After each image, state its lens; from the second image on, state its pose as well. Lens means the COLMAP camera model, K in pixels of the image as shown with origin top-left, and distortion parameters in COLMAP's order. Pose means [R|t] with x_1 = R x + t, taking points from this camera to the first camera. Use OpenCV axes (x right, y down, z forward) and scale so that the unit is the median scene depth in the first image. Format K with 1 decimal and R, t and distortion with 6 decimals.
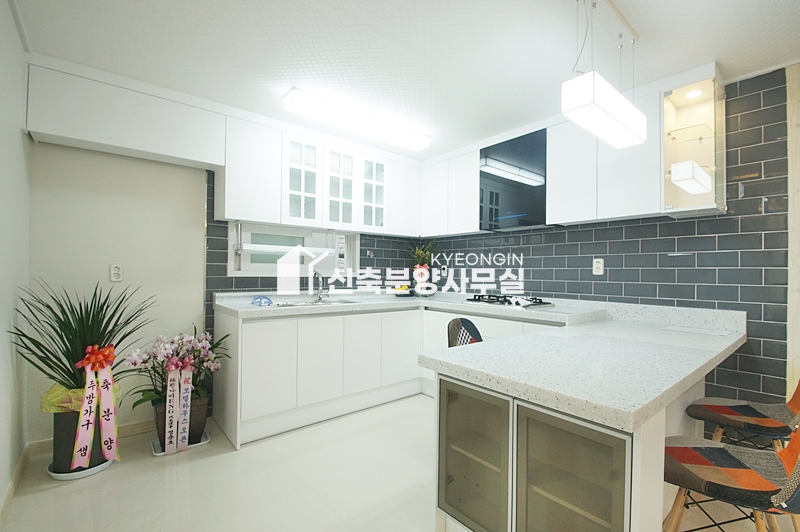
lens RADIAL K [[353.5, 0, 399.9], [0, 353.5, 270.0], [0, 0, 1]] dist [0.014236, -0.017138]
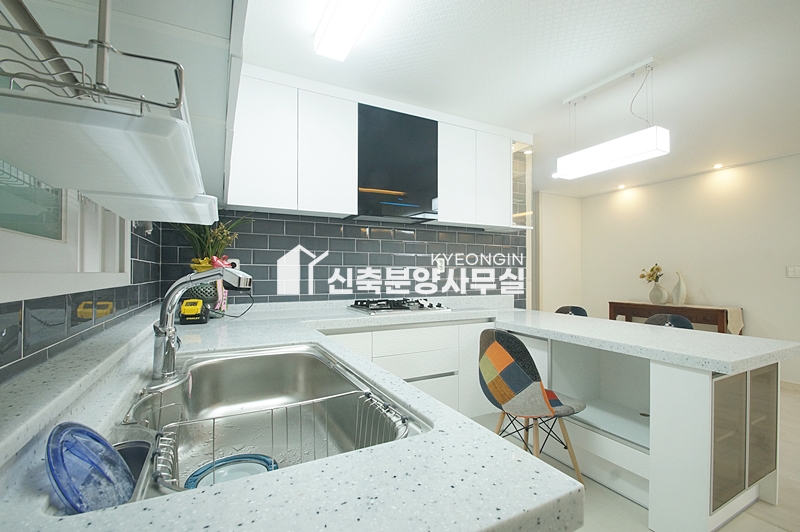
lens RADIAL K [[354.6, 0, 400.0], [0, 354.6, 266.0], [0, 0, 1]] dist [0.000039, -0.000024]
pose [[0.219207, 0.006413, 0.975657, -0.539612], [-0.004388, 0.999975, -0.005587, 0.000019], [-0.975668, -0.003057, 0.219230, 0.864200]]
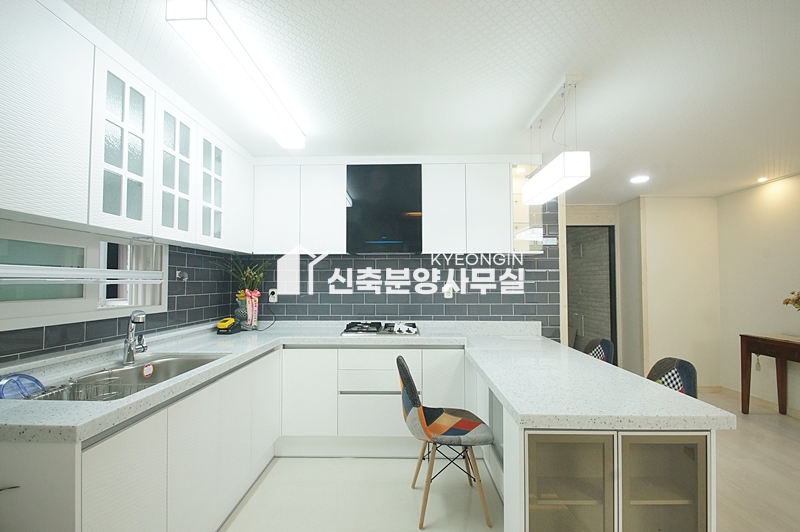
lens RADIAL K [[353.5, 0, 399.9], [0, 353.5, 270.0], [0, 0, 1]] dist [0.014236, -0.017138]
pose [[0.657646, 0.012887, 0.753217, -0.427242], [0.004359, 0.999772, -0.020911, -0.055142], [-0.753315, 0.017036, 0.657440, 0.336134]]
